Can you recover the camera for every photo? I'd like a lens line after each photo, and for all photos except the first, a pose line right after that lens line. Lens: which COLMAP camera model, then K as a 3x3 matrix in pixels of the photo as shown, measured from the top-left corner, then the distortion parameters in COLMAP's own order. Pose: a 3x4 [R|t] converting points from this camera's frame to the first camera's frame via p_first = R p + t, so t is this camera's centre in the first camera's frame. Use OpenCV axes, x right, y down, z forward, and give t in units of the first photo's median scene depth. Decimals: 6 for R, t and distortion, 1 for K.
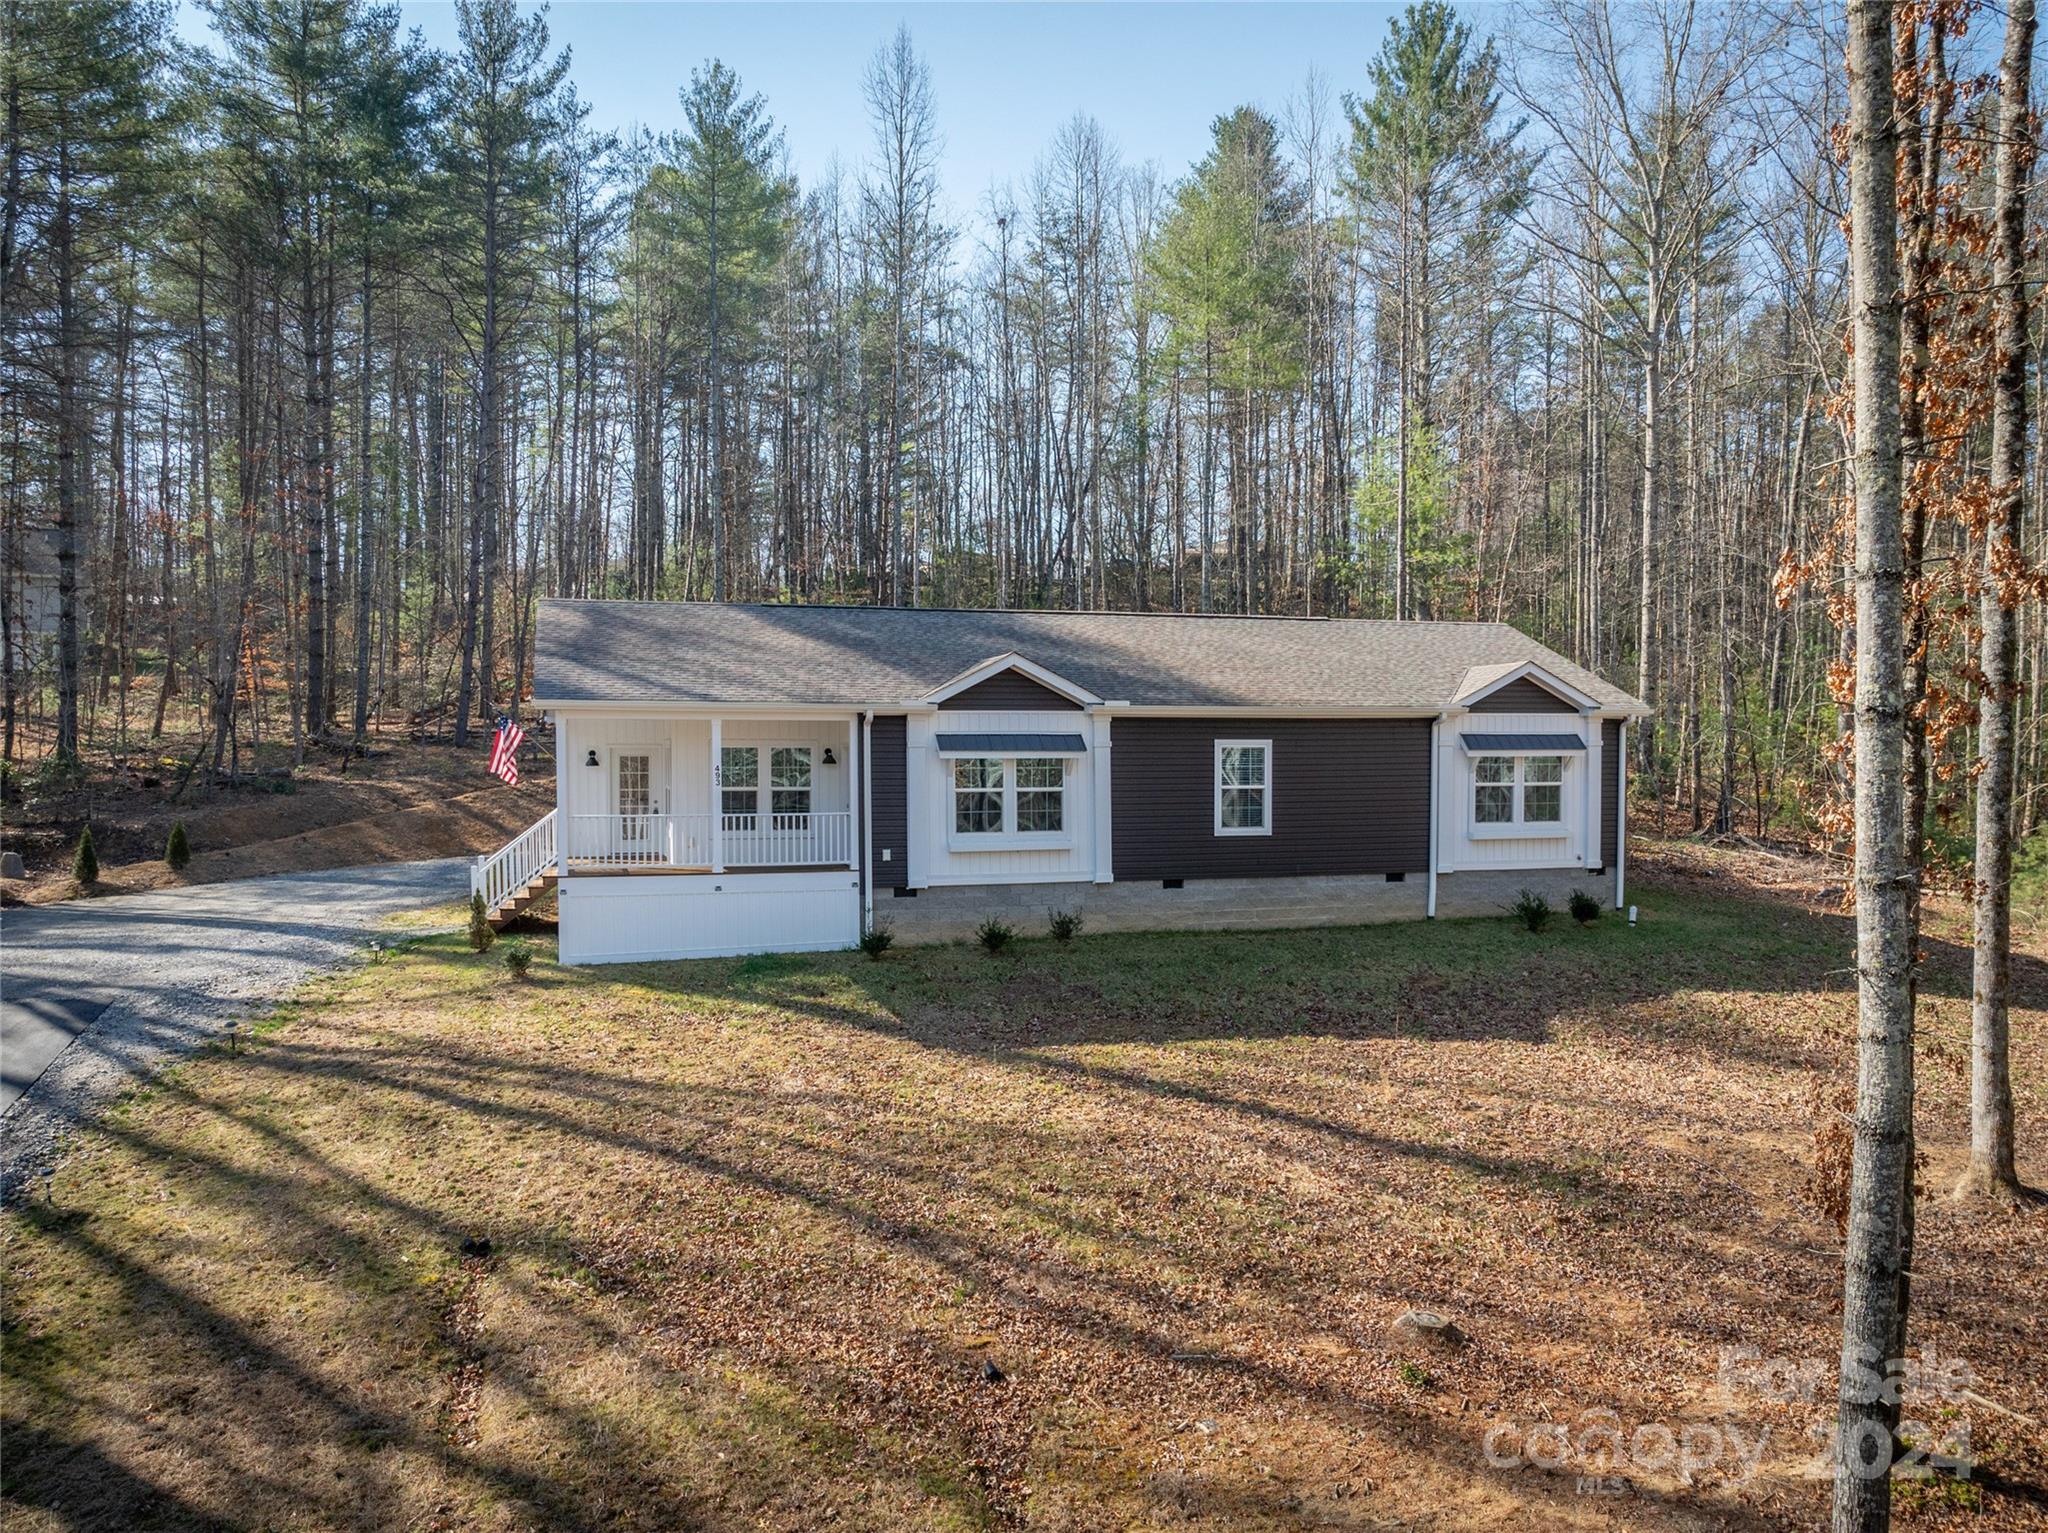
lens RADIAL K [[1501.3, 0, 1027.4], [0, 1501.3, 787.1], [0, 0, 1]] dist [-0.036408, 0.003488]
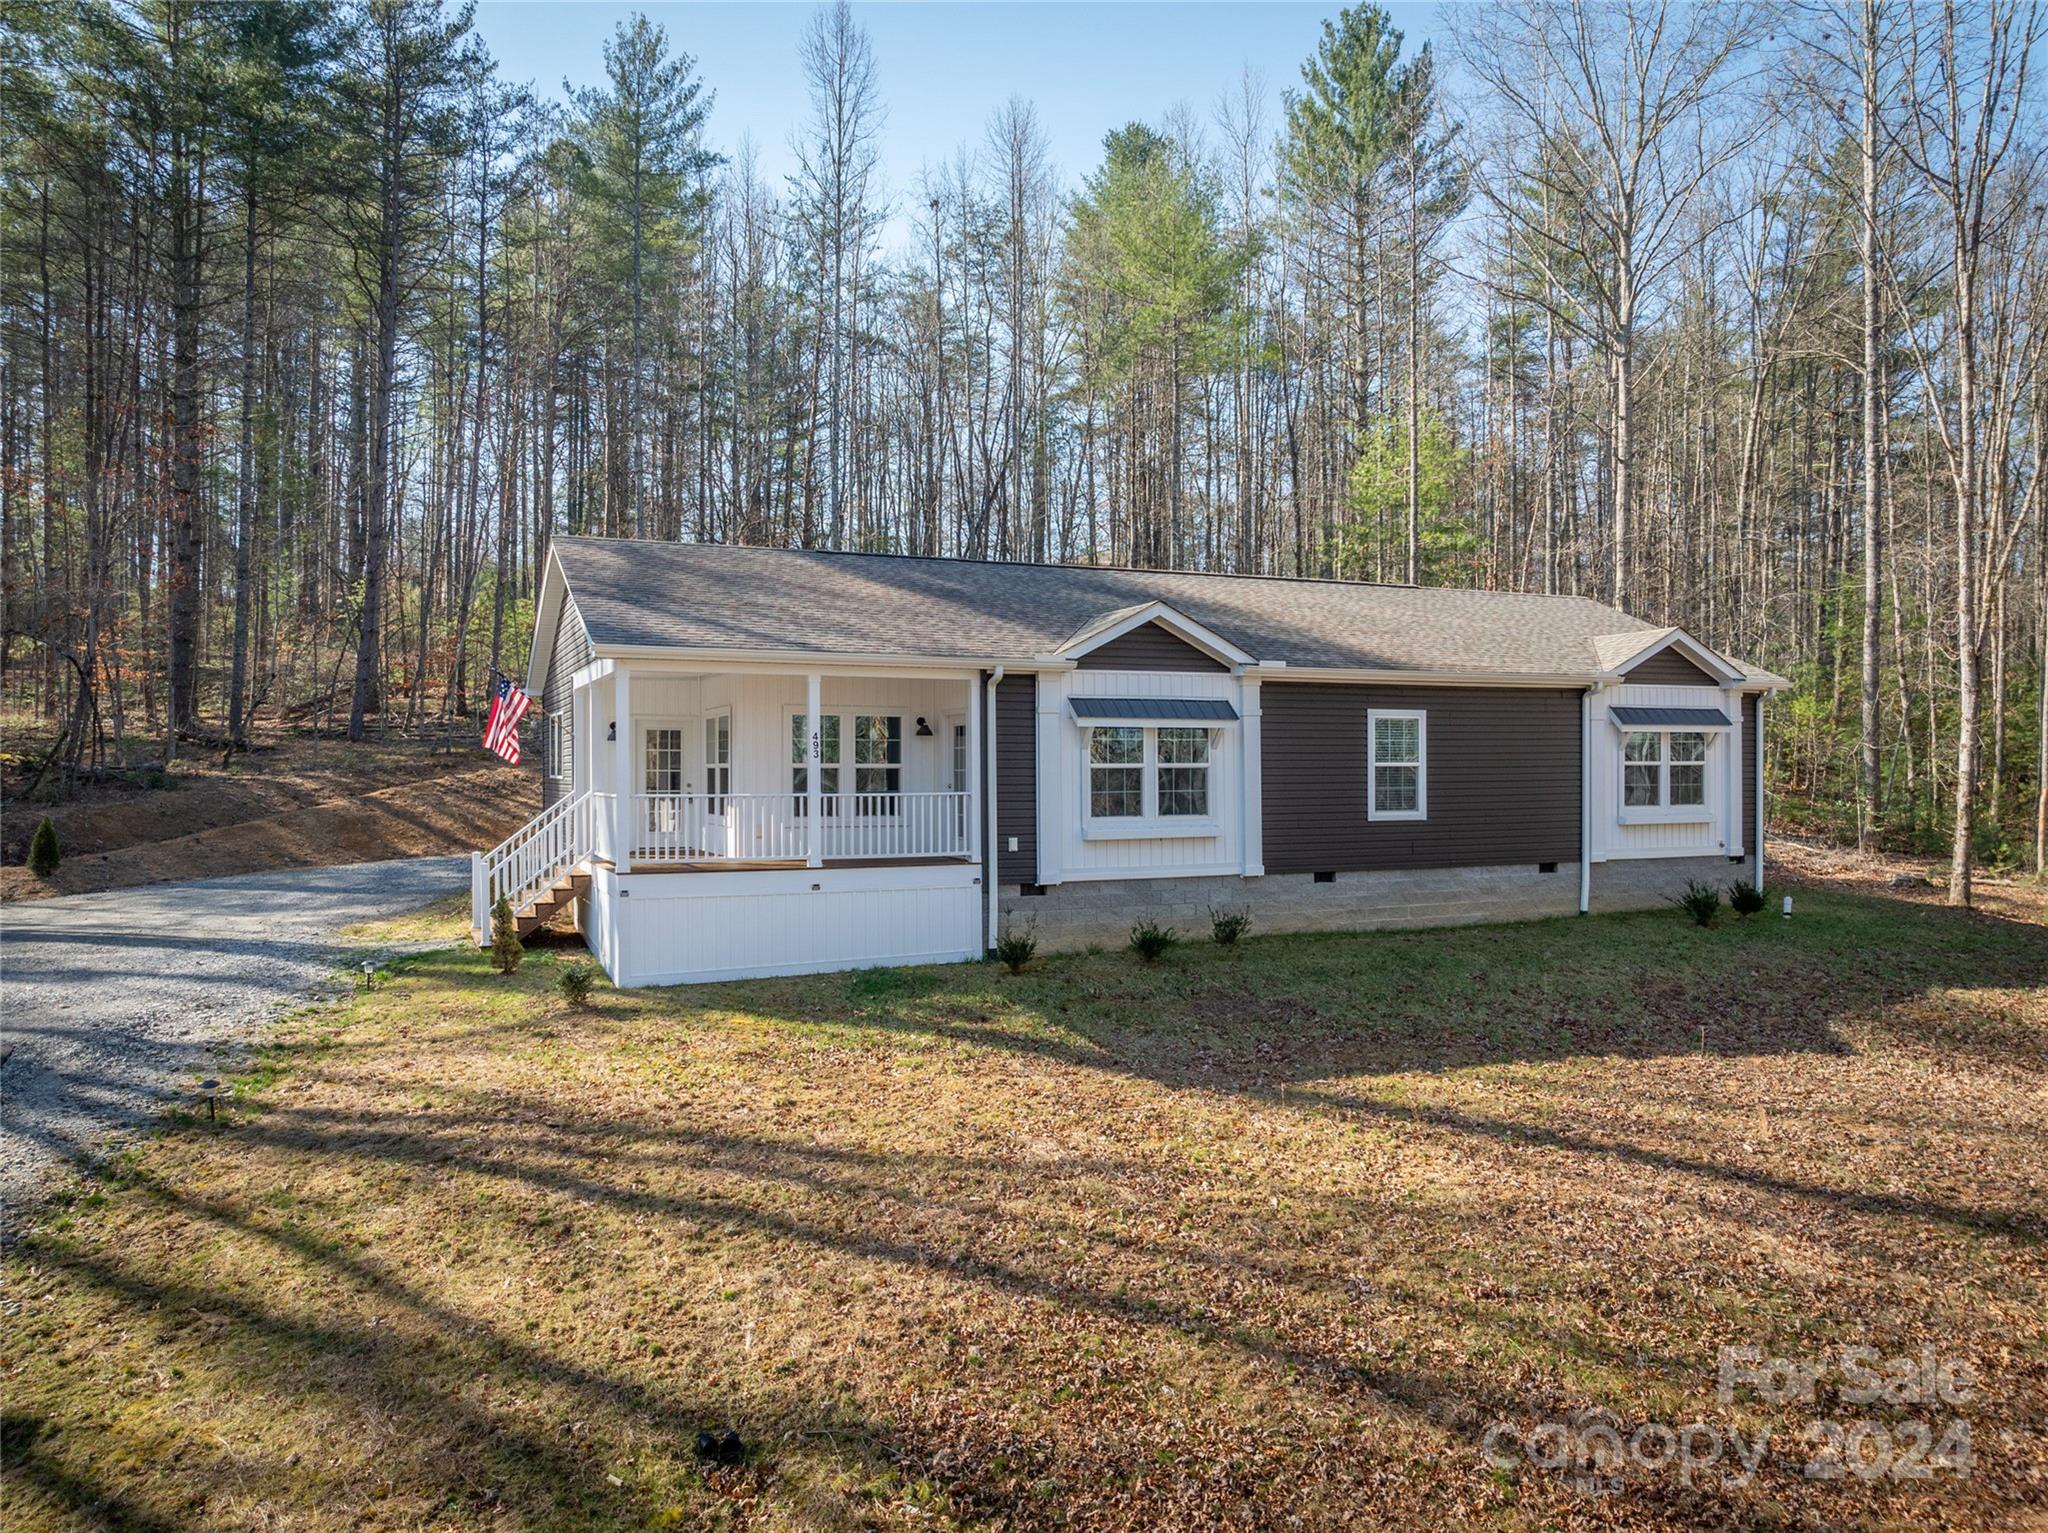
lens RADIAL K [[1432.0, 0, 1024.9], [0, 1432.0, 758.5], [0, 0, 1]] dist [-0.047710, 0.016640]
pose [[0.992248, -0.000182, 0.124276, -0.190213], [0.003907, 0.999550, -0.029731, 0.022440], [-0.124214, 0.029986, 0.991802, 0.231028]]
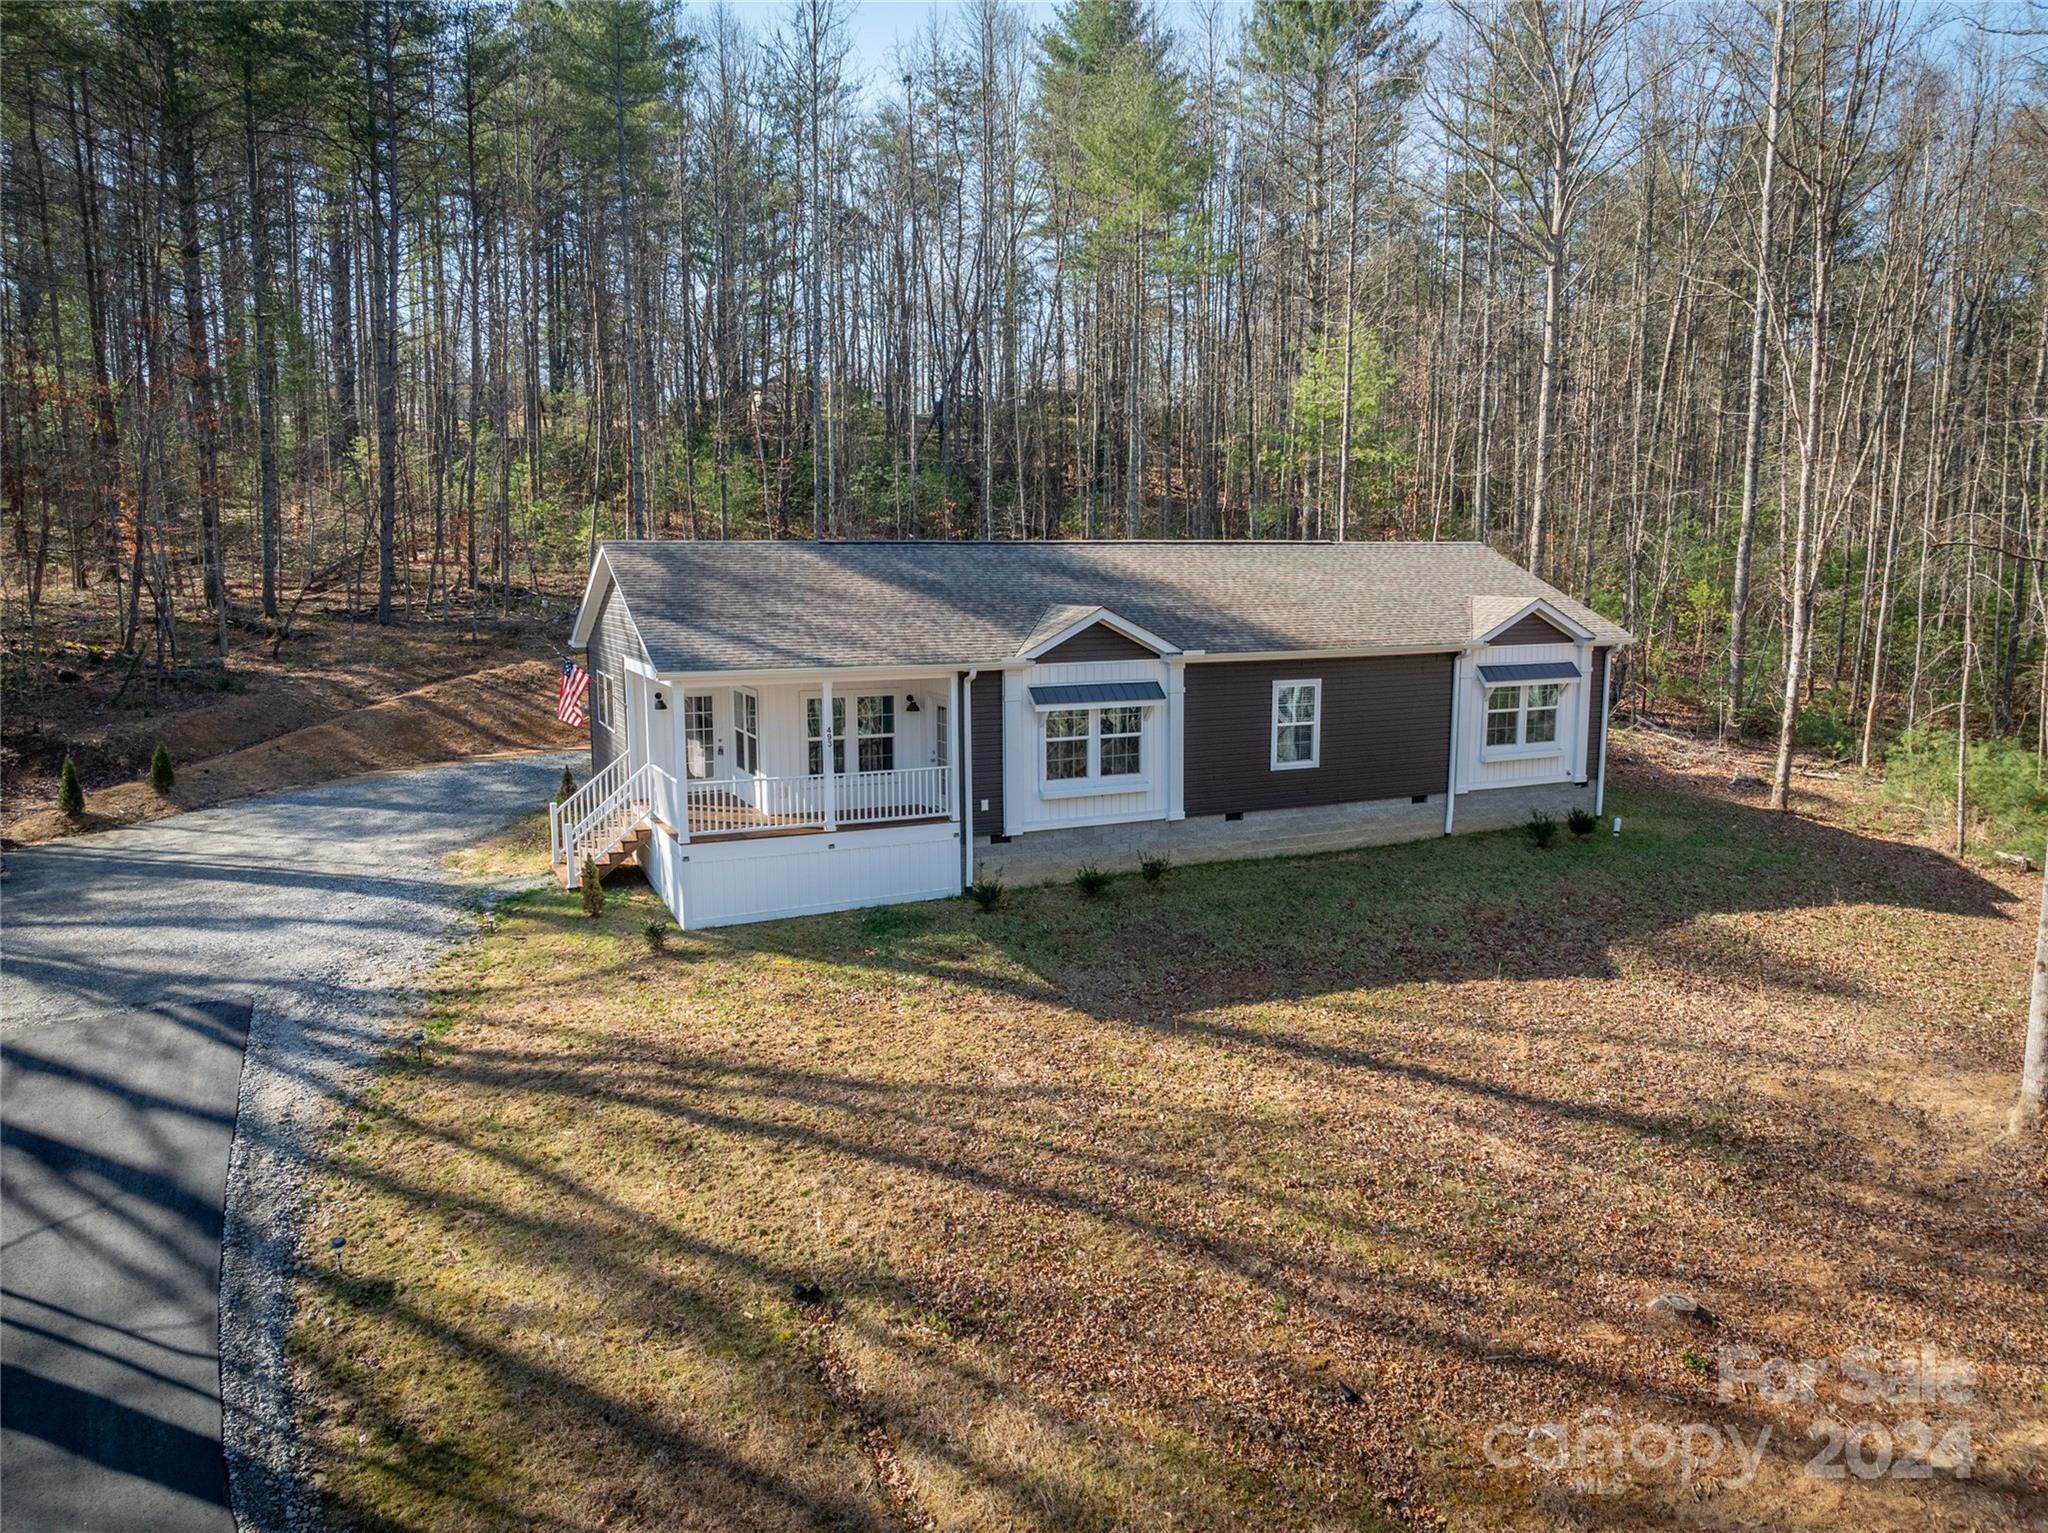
lens RADIAL K [[1432.0, 0, 1024.6], [0, 1432.0, 753.5], [0, 0, 1]] dist [-0.047710, 0.016640]
pose [[0.989757, -0.020084, 0.141345, -0.212217], [0.003602, 0.993254, 0.115905, -0.108031], [-0.142720, -0.114209, 0.983152, 0.027298]]
